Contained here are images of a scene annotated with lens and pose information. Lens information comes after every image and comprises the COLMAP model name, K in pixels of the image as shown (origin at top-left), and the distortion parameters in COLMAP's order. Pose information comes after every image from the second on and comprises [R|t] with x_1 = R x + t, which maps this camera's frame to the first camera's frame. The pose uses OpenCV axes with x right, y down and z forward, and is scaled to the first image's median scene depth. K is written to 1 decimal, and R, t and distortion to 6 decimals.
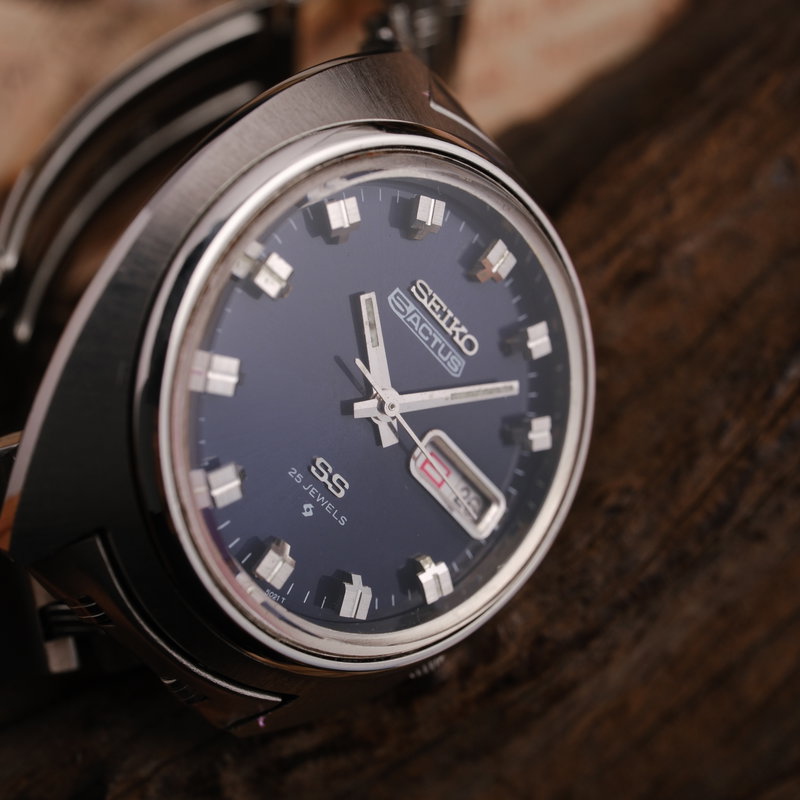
lens RADIAL K [[1459.8, 0, 400.0], [0, 1459.8, 400.0], [0, 0, 1]] dist [0.044544, -0.079157]
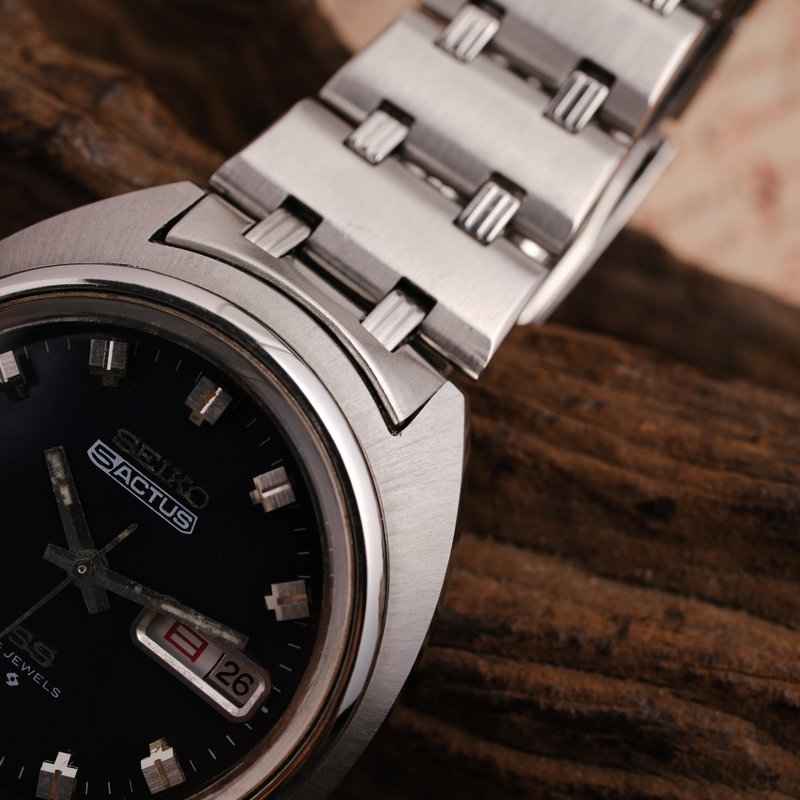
lens RADIAL K [[1459.8, 0, 400.0], [0, 1459.8, 400.0], [0, 0, 1]] dist [0.044544, -0.079157]
pose [[0.713711, -0.079646, -0.695898, 0.768168], [0.013522, 0.994896, -0.099998, -0.006707], [0.700310, 0.061960, 0.711145, 0.466887]]
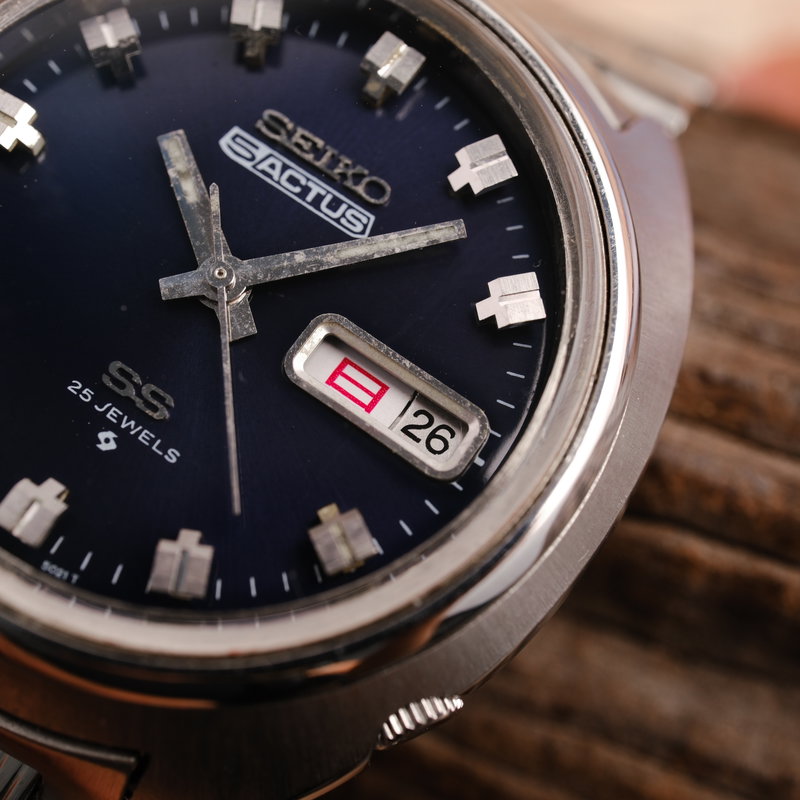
lens RADIAL K [[1459.8, 0, 400.0], [0, 1459.8, 400.0], [0, 0, 1]] dist [0.044544, -0.079157]
pose [[0.817544, -0.280854, -0.502735, 0.369858], [0.069193, 0.914590, -0.398418, 0.319350], [0.571694, 0.290938, 0.767151, 0.540349]]
